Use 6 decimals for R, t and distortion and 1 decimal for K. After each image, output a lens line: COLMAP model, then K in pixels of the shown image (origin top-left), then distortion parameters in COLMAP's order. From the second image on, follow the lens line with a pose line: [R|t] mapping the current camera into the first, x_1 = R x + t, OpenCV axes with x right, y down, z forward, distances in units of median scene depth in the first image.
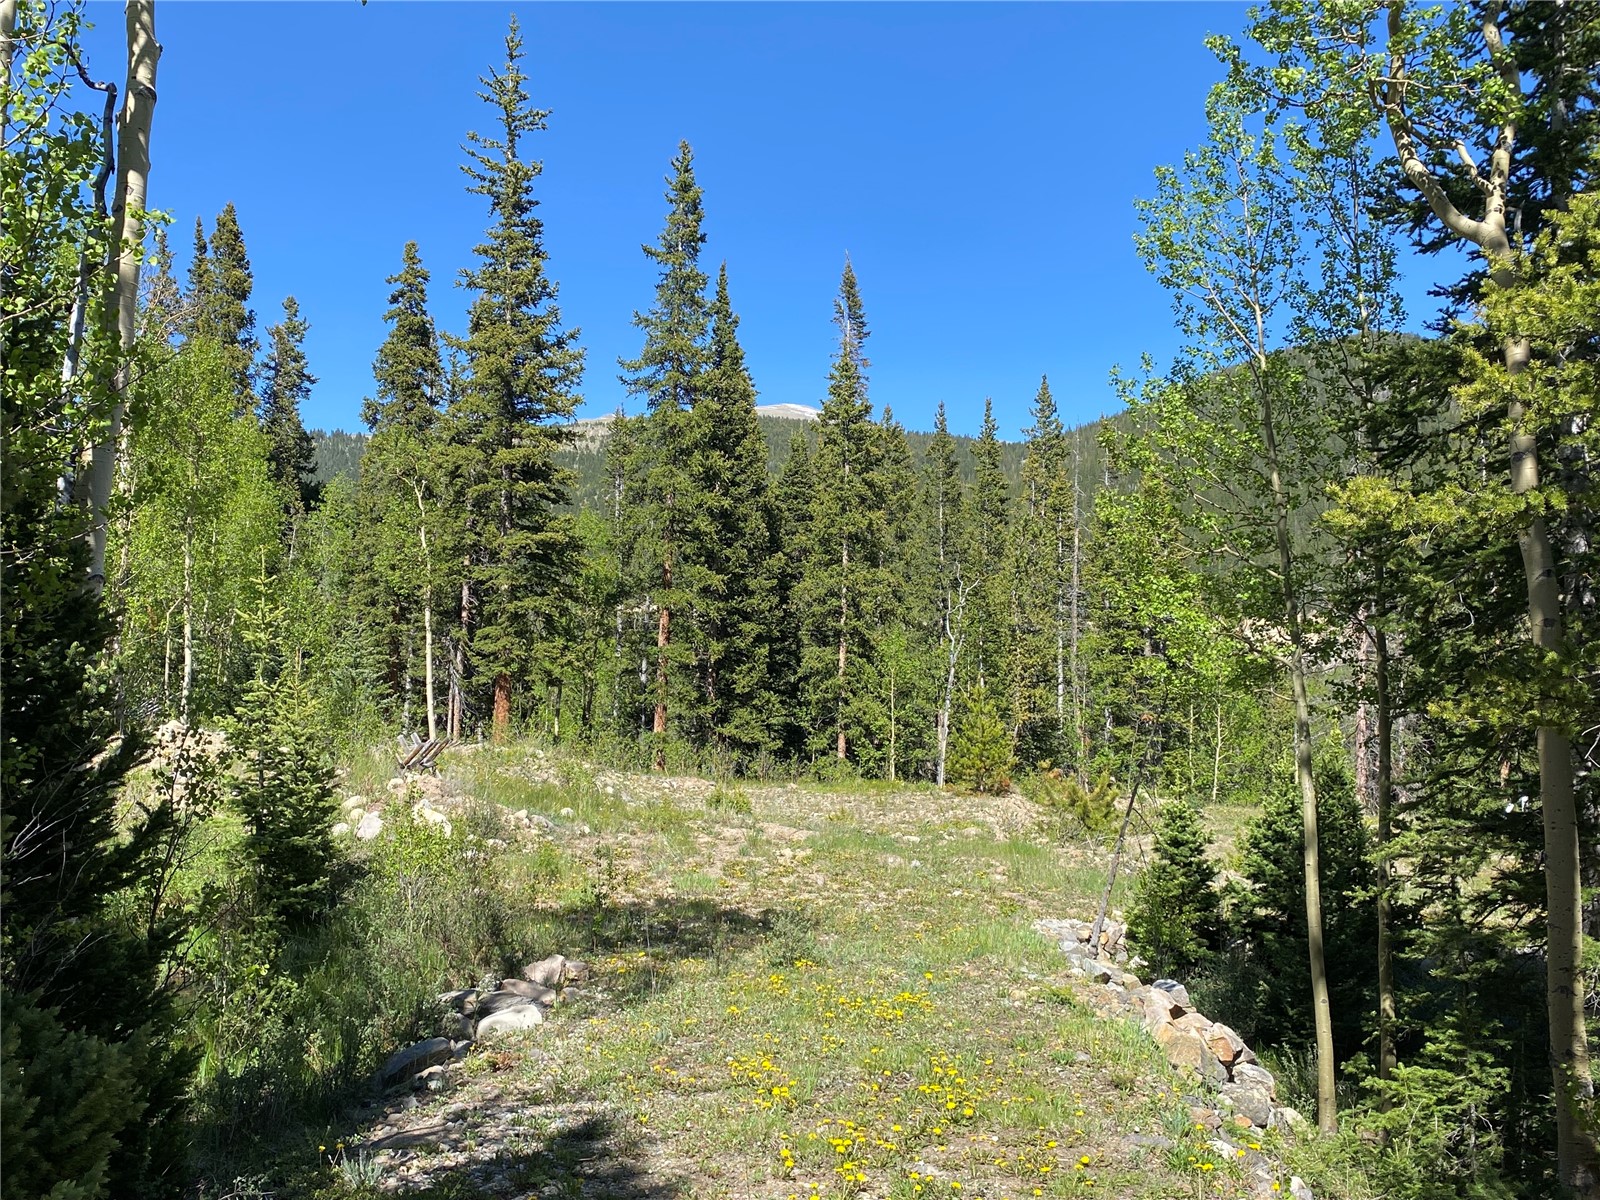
lens RADIAL K [[1473.4, 0, 800.0], [0, 1473.4, 600.0], [0, 0, 1]] dist [0.010119, 0.005735]
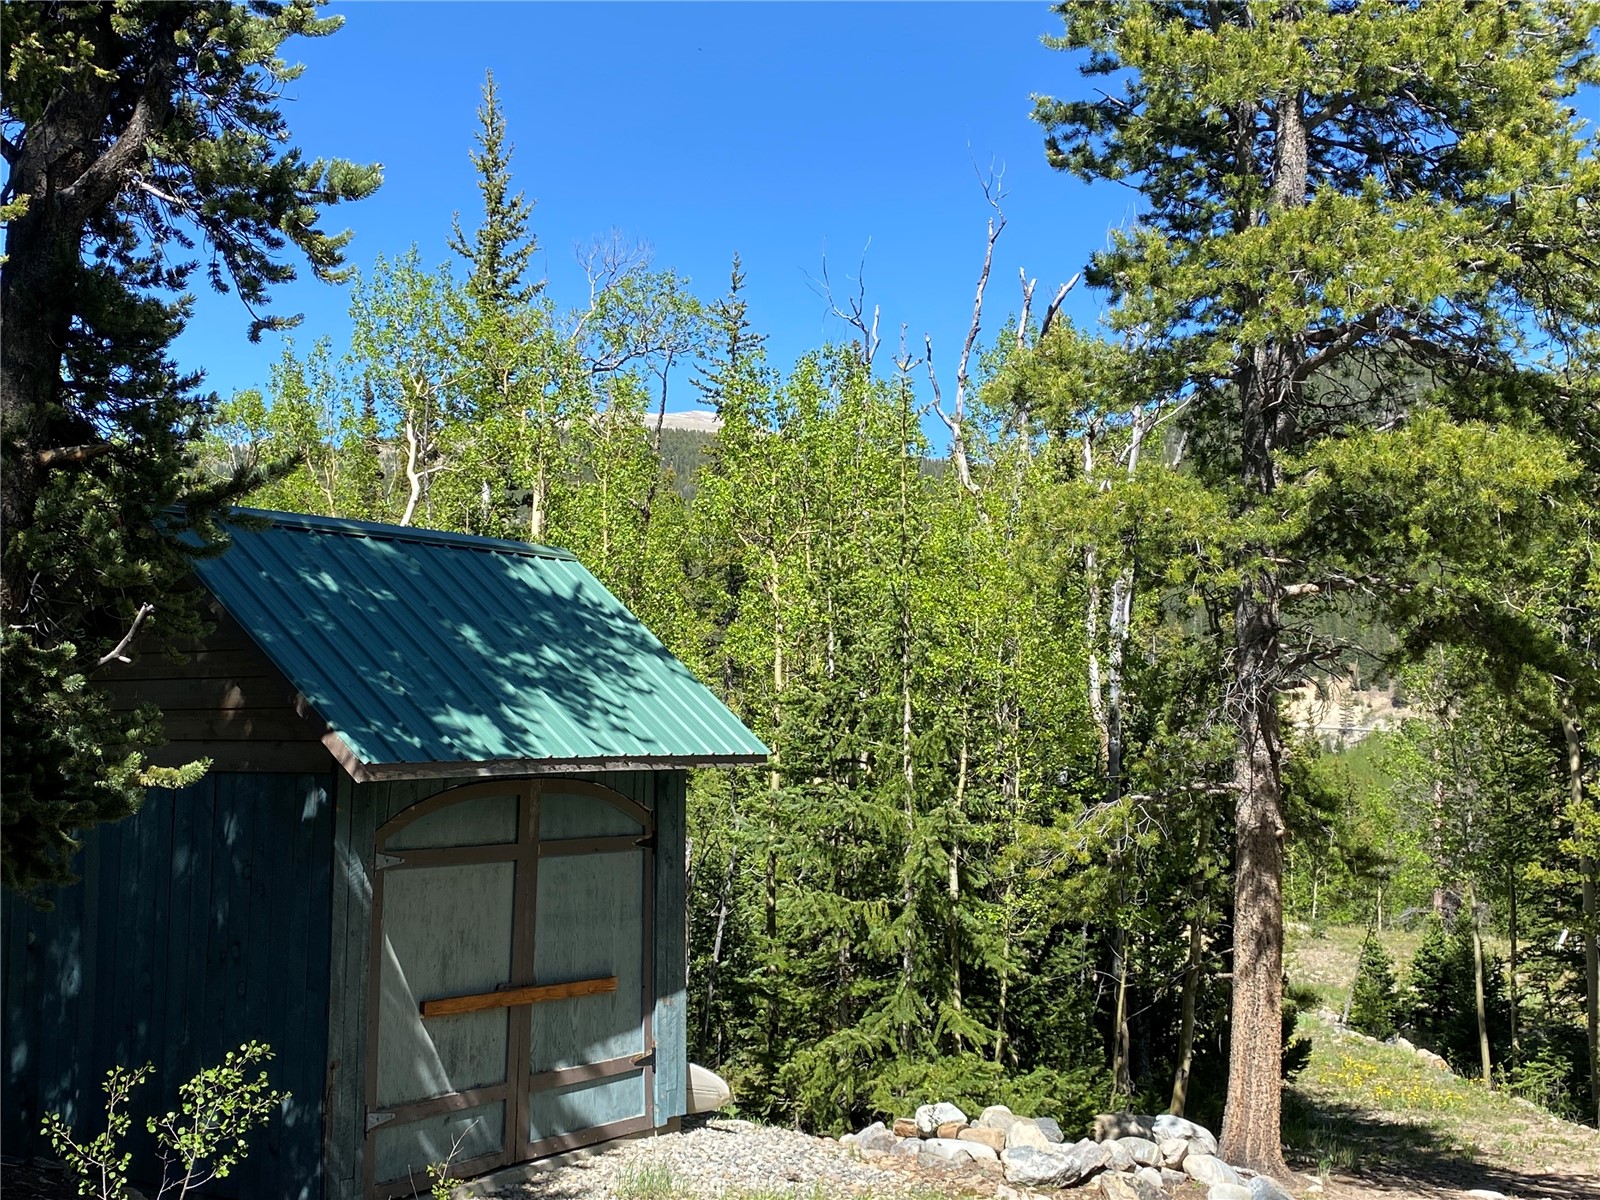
lens RADIAL K [[1816.4, 0, 800.0], [0, 1816.4, 600.0], [0, 0, 1]] dist [-0.011387, -0.021082]
pose [[0.998531, 0.007350, 0.053677, -0.745644], [-0.005907, 0.999618, -0.026992, -0.274944], [-0.053854, 0.026635, 0.998194, -1.500167]]
